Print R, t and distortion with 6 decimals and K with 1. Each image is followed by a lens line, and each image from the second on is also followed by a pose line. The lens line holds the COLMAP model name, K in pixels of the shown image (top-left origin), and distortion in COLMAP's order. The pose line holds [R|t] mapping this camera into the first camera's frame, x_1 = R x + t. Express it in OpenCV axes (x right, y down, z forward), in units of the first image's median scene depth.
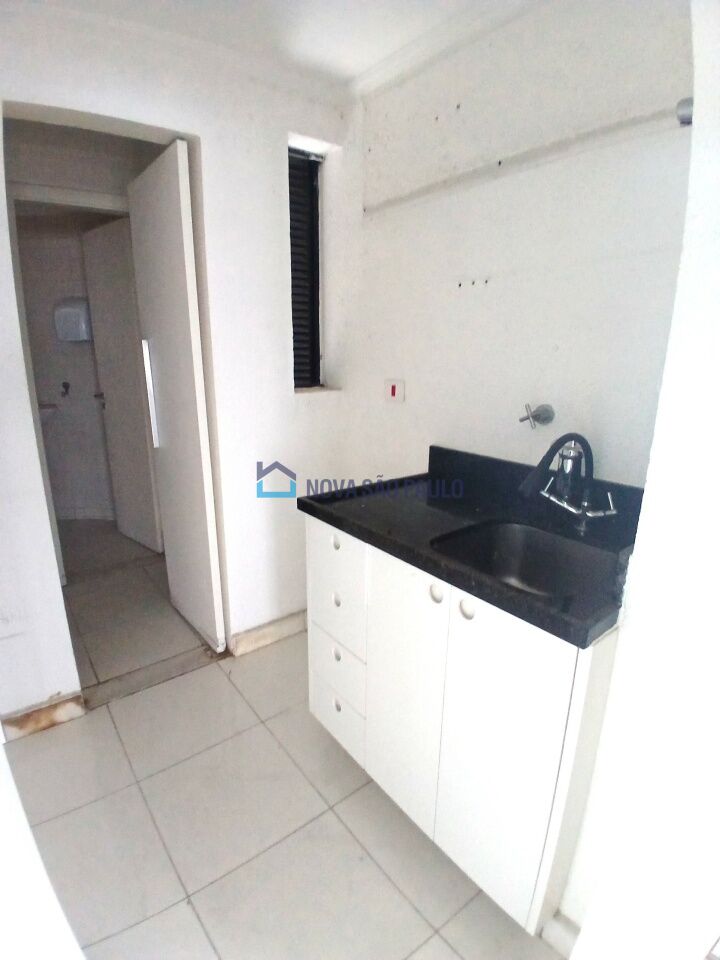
lens RADIAL K [[481.6, 0, 360.0], [0, 481.6, 480.0], [0, 0, 1]] dist [0.008849, -0.051199]
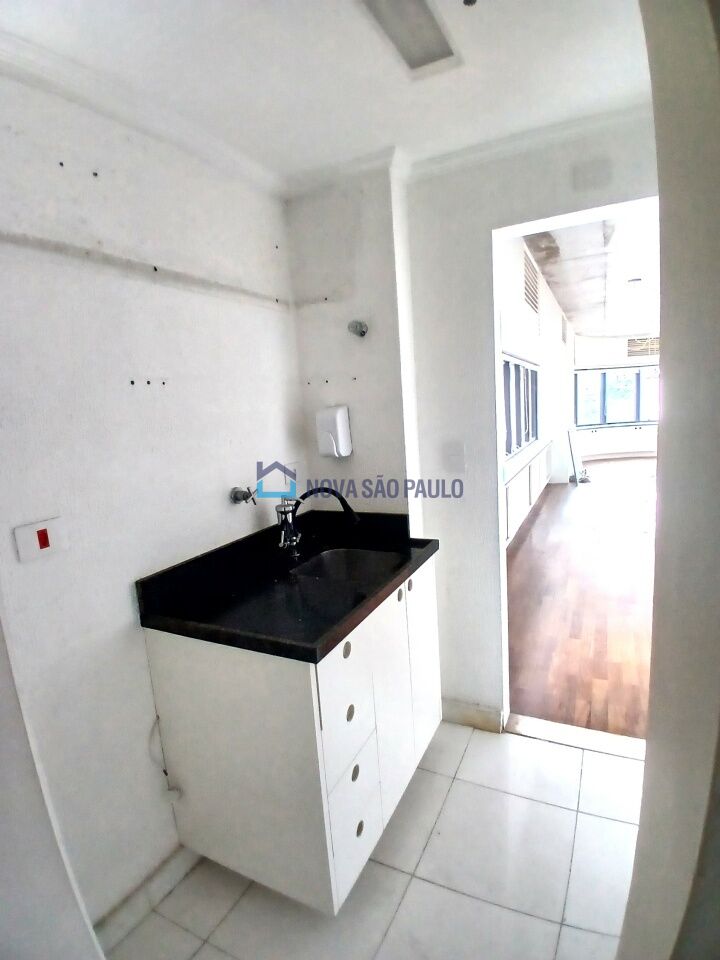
lens RADIAL K [[481.6, 0, 360.0], [0, 481.6, 480.0], [0, 0, 1]] dist [0.008849, -0.051199]
pose [[-0.425187, -0.116203, 0.897615, -0.785966], [0.291100, 0.921476, 0.257182, -0.372502], [-0.857017, 0.370646, -0.357973, 1.092936]]
